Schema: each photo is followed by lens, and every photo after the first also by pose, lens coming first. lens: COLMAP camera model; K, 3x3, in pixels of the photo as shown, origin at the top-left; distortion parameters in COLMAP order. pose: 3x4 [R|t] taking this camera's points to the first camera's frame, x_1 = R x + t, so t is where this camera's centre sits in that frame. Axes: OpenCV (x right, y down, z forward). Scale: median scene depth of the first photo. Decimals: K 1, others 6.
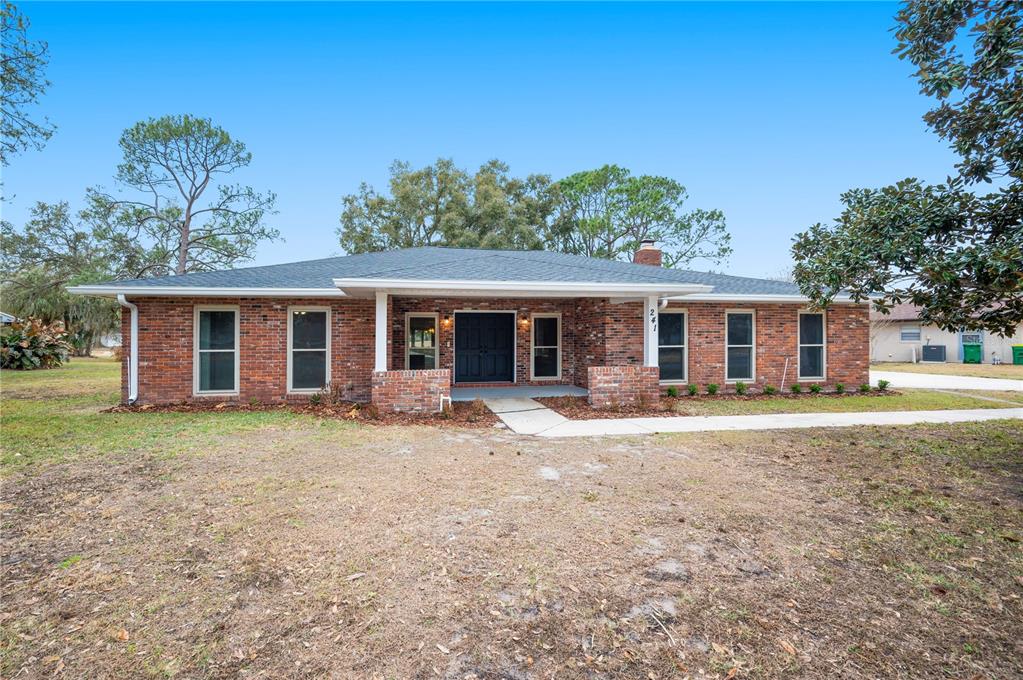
lens RADIAL K [[407.5, 0, 481.0], [0, 407.5, 339.4], [0, 0, 1]] dist [0.002669, -0.000334]
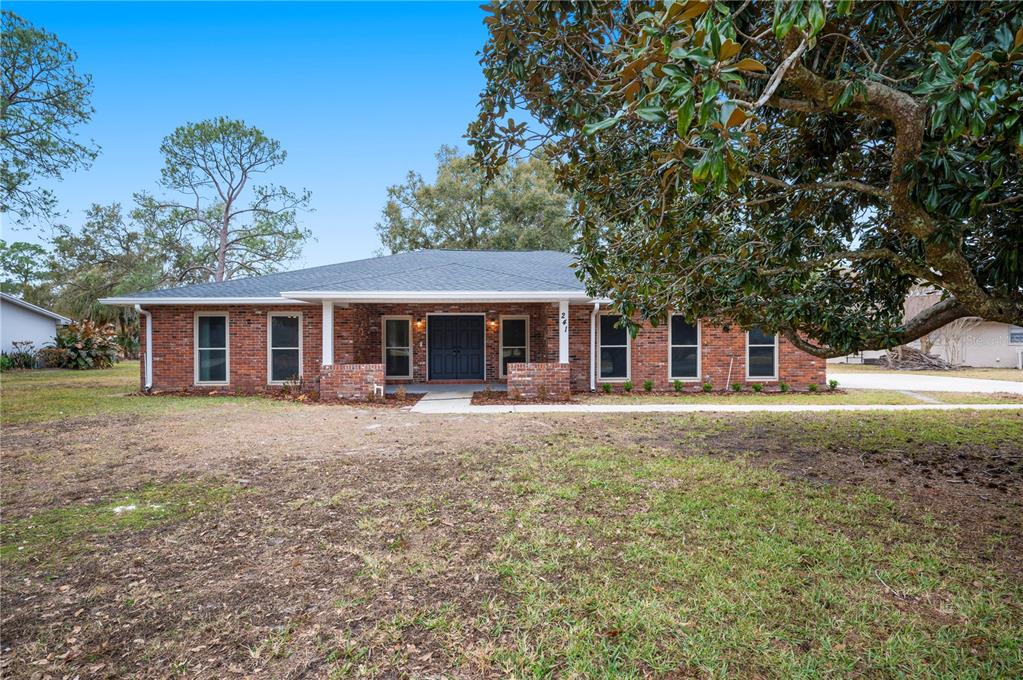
lens RADIAL K [[508.7, 0, 547.6], [0, 508.7, 350.8], [0, 0, 1]] dist [-0.000221, 0.001597]
pose [[0.994217, 0.001816, -0.107376, 0.393105], [-0.000159, 0.999881, 0.015438, 0.007630], [0.107391, -0.015332, 0.994099, -0.311427]]
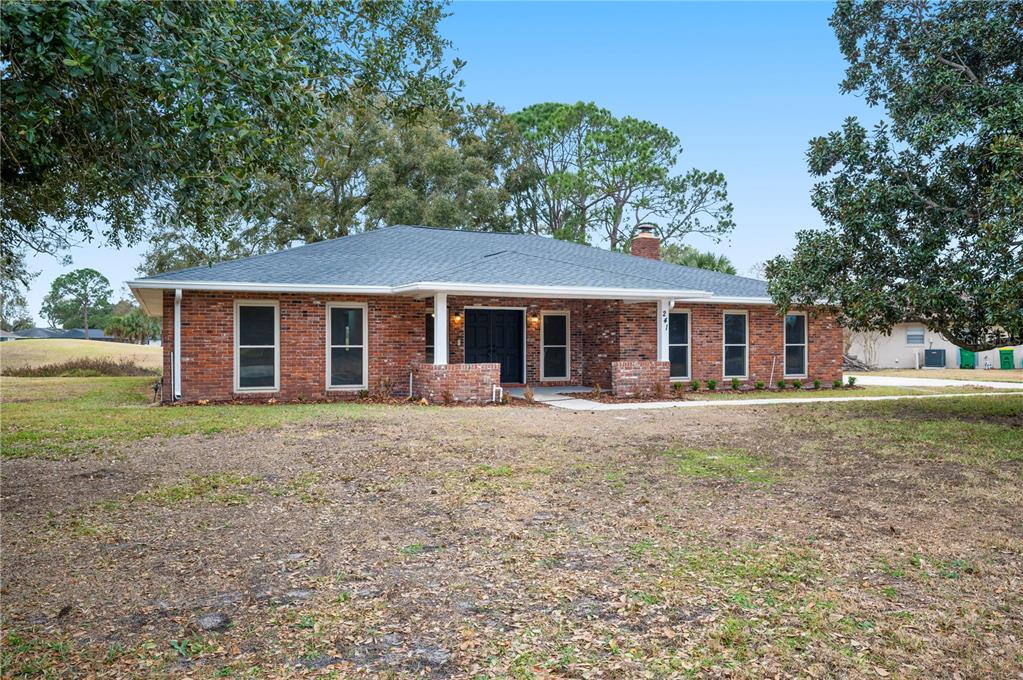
lens RADIAL K [[745.5, 0, 511.4], [0, 745.5, 343.0], [0, 0, 1]] dist [0.006213, 0.000378]
pose [[0.967694, 0.003524, 0.252102, -0.383973], [-0.002804, 0.999991, -0.003215, 0.017434], [-0.252111, 0.002404, 0.967695, -0.671208]]
